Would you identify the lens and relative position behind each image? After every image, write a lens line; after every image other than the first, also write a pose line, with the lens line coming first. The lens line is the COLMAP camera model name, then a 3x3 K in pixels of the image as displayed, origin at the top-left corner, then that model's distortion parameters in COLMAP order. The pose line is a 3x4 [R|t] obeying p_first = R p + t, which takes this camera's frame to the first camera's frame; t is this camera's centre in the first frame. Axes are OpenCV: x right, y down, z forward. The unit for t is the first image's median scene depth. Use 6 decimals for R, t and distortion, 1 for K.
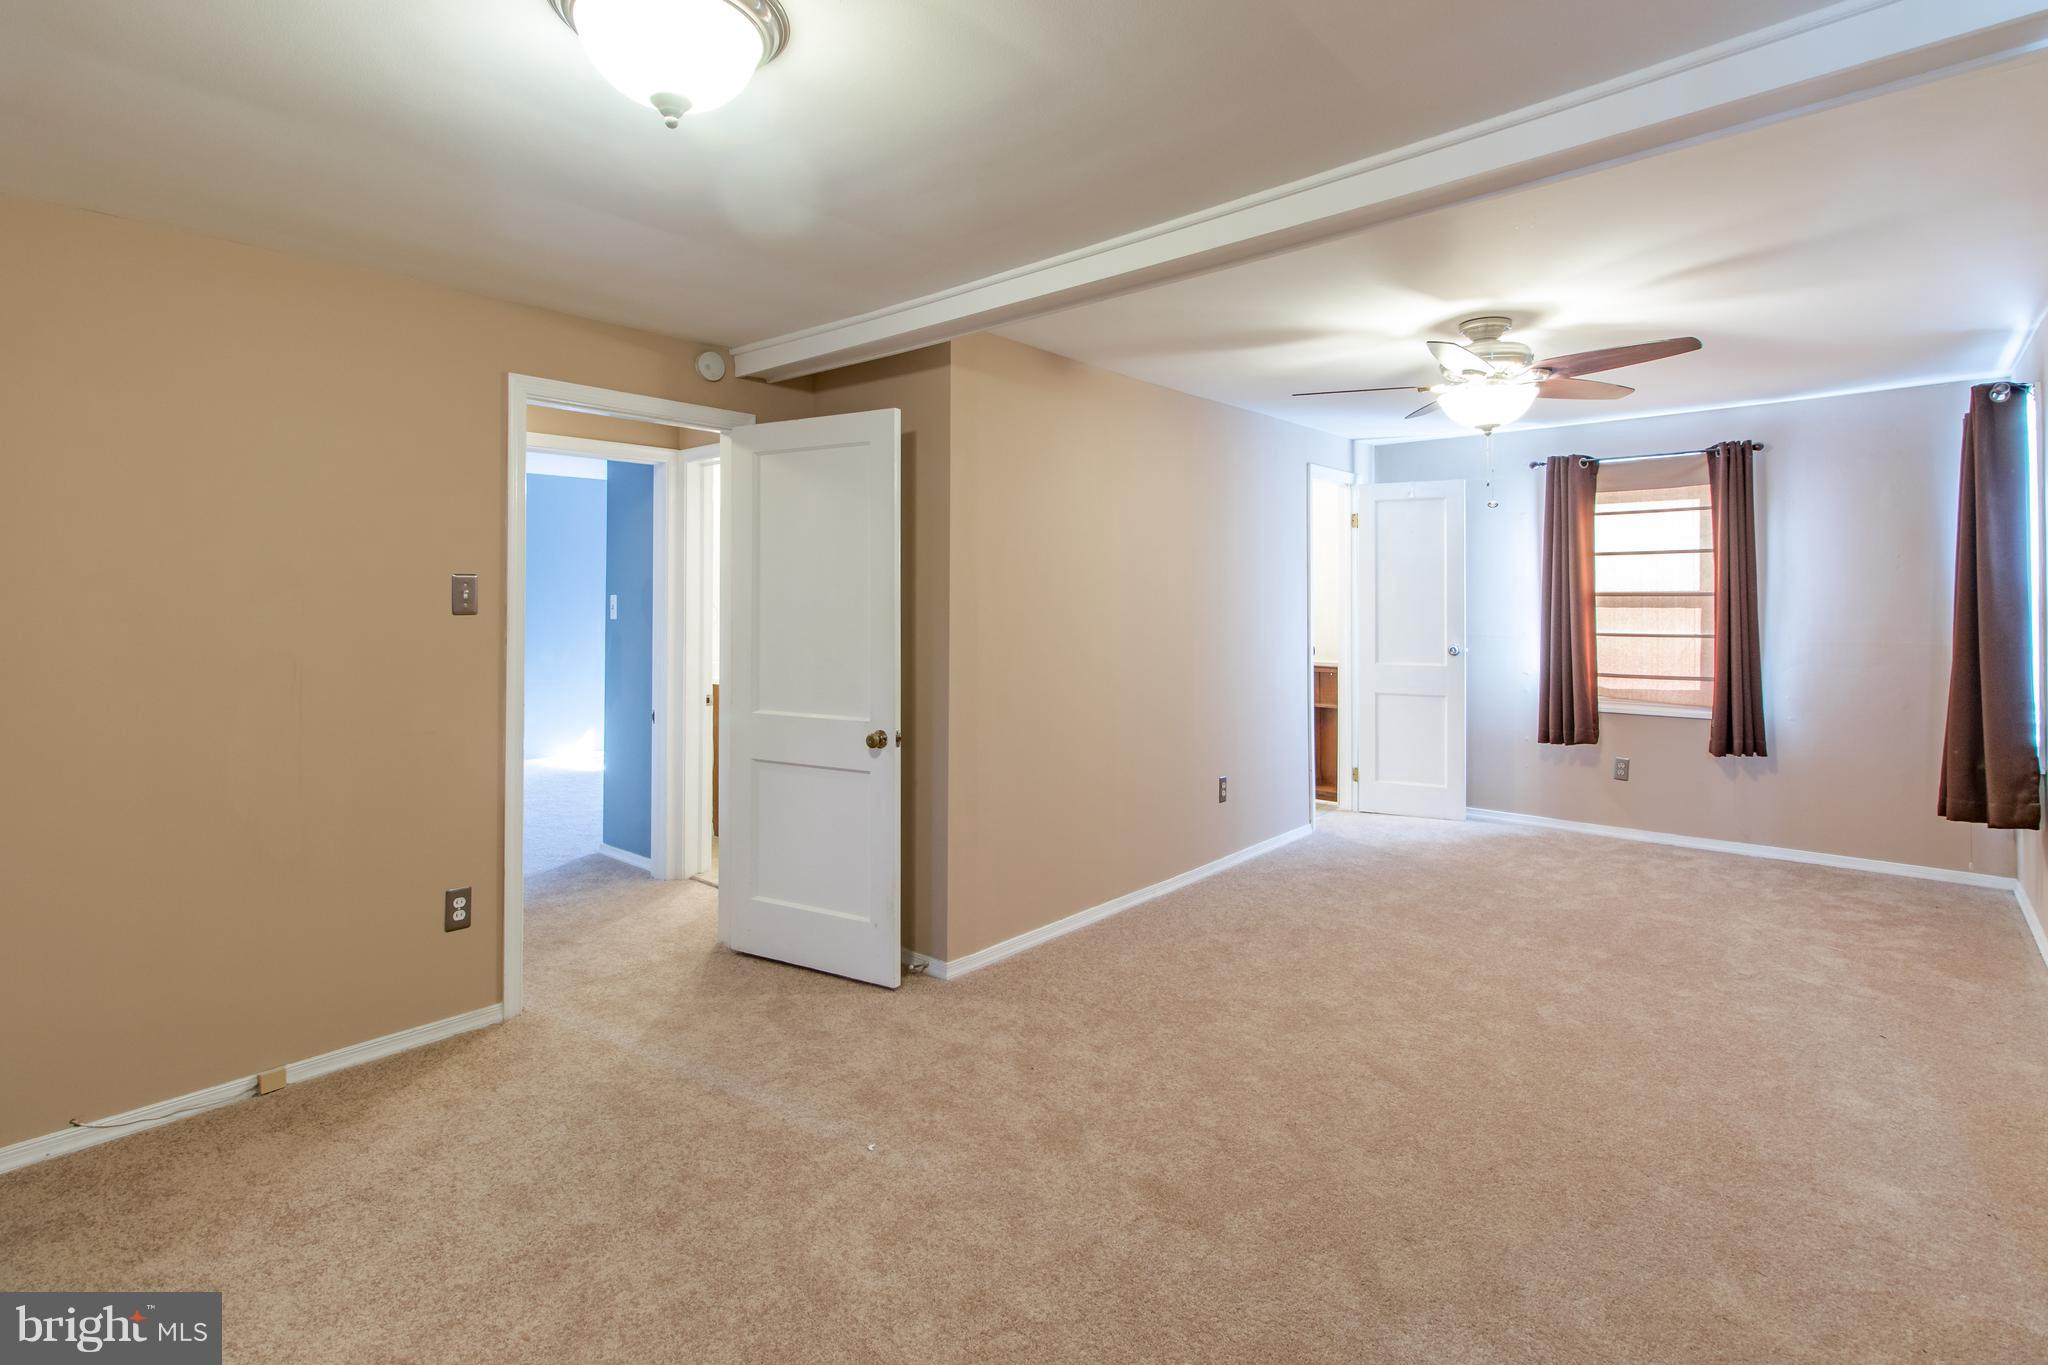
lens RADIAL K [[967.1, 0, 1035.3], [0, 967.1, 607.6], [0, 0, 1]] dist [-0.001496, -0.000021]
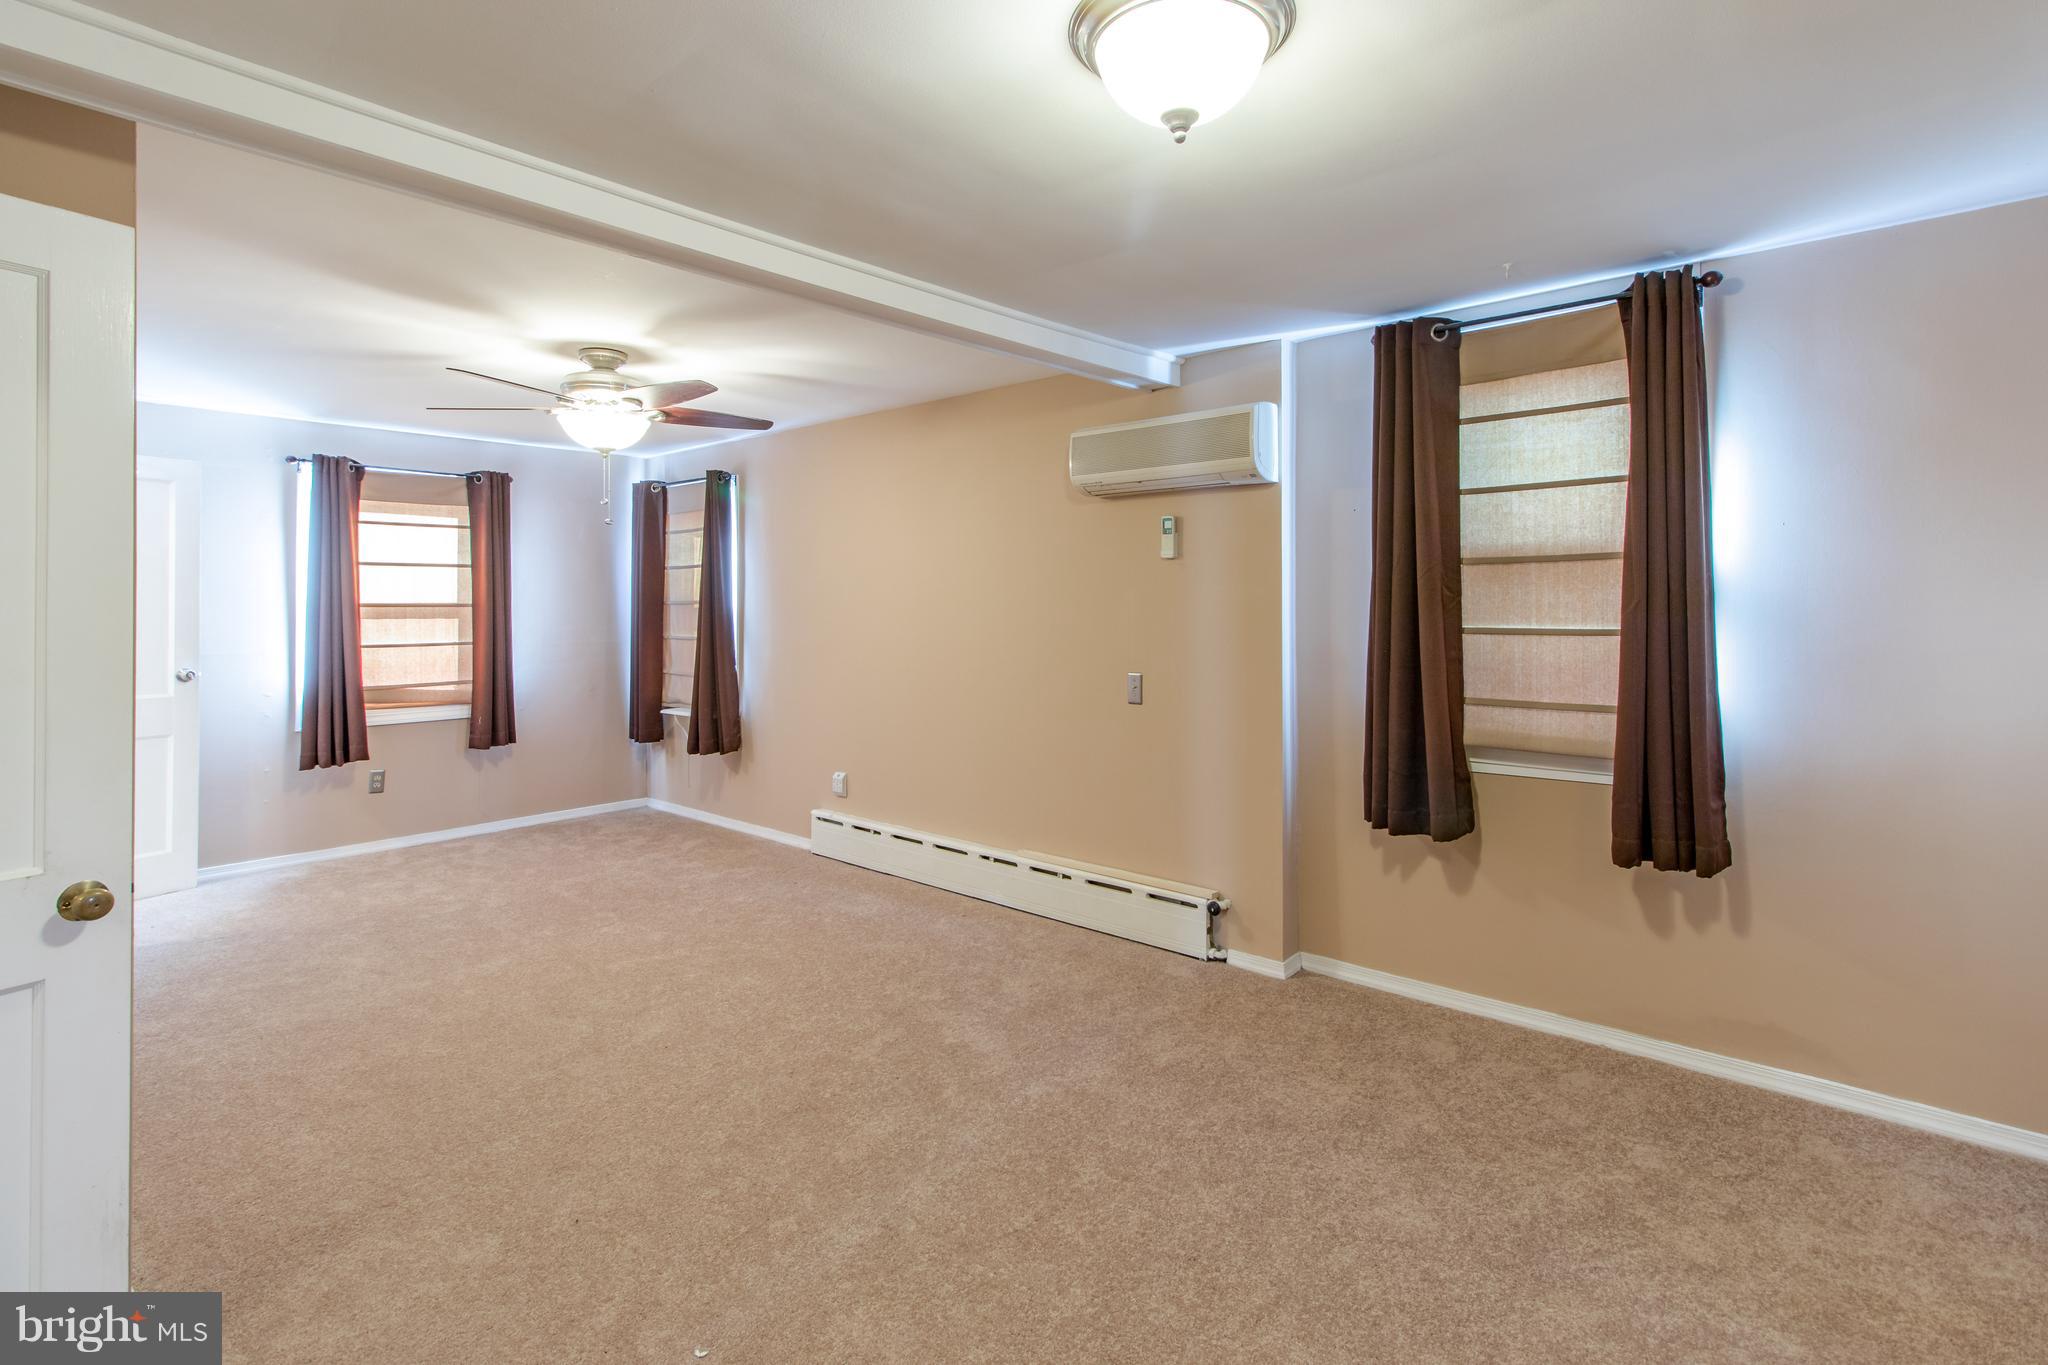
lens RADIAL K [[967.1, 0, 1035.3], [0, 967.1, 607.6], [0, 0, 1]] dist [-0.001496, -0.000021]
pose [[0.013470, 0.000779, 0.999909, -0.386319], [0.010590, 0.999943, -0.000921, -0.003266], [-0.999853, 0.010601, 0.013461, 0.323566]]
